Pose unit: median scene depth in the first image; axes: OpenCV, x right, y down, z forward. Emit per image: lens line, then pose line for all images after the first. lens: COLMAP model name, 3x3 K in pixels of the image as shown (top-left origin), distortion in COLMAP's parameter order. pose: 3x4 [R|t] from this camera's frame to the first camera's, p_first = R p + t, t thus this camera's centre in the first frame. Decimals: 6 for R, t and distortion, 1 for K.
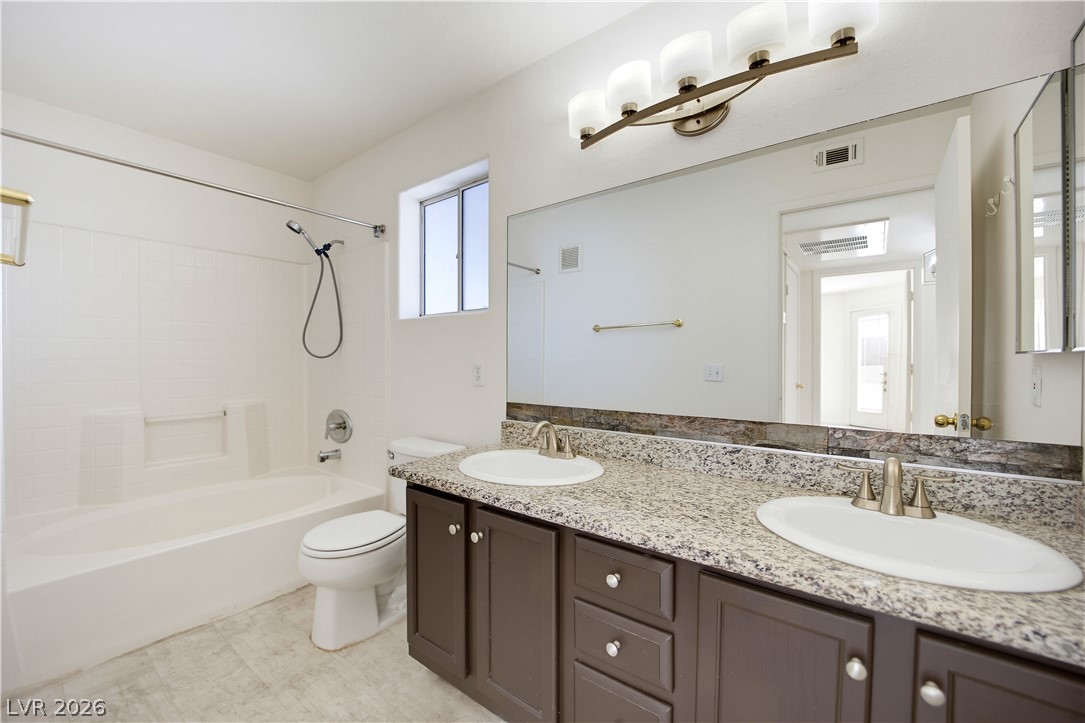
lens RADIAL K [[438.7, 0, 544.0], [0, 438.7, 362.6], [0, 0, 1]] dist [-0.024982, -0.000172]
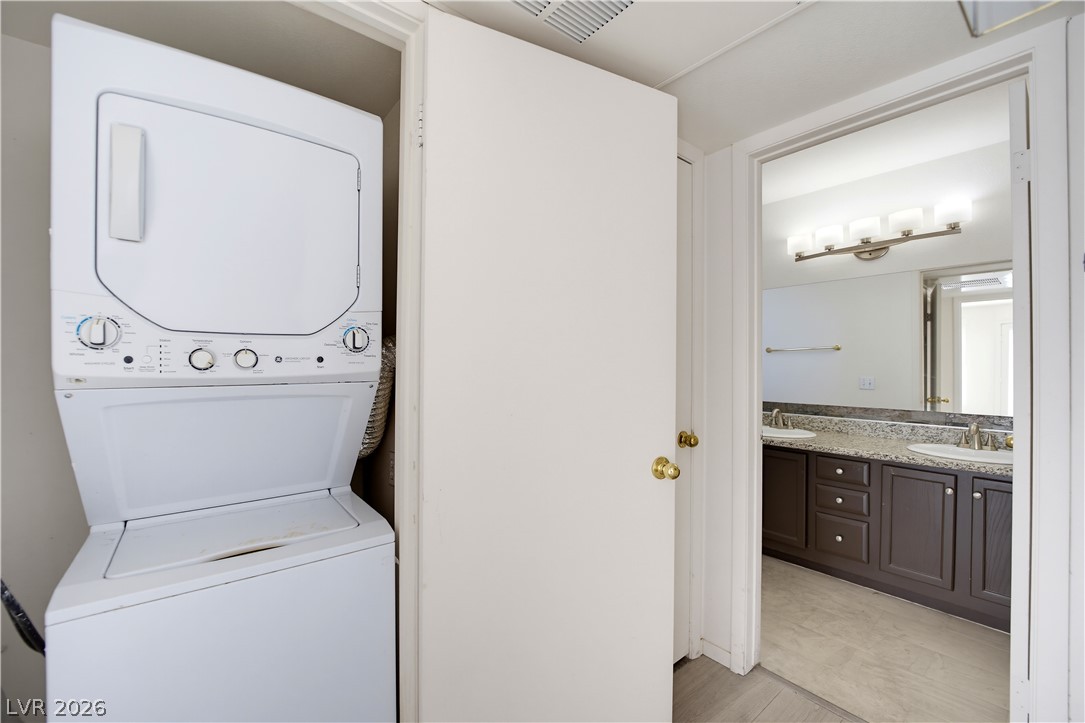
lens RADIAL K [[438.7, 0, 537.1], [0, 438.7, 361.7], [0, 0, 1]] dist [-0.024982, -0.000172]
pose [[0.971896, 0.000935, -0.235407, -0.711951], [-0.004249, 0.999899, -0.013573, -0.053177], [0.235370, 0.014192, 0.971802, -1.359617]]
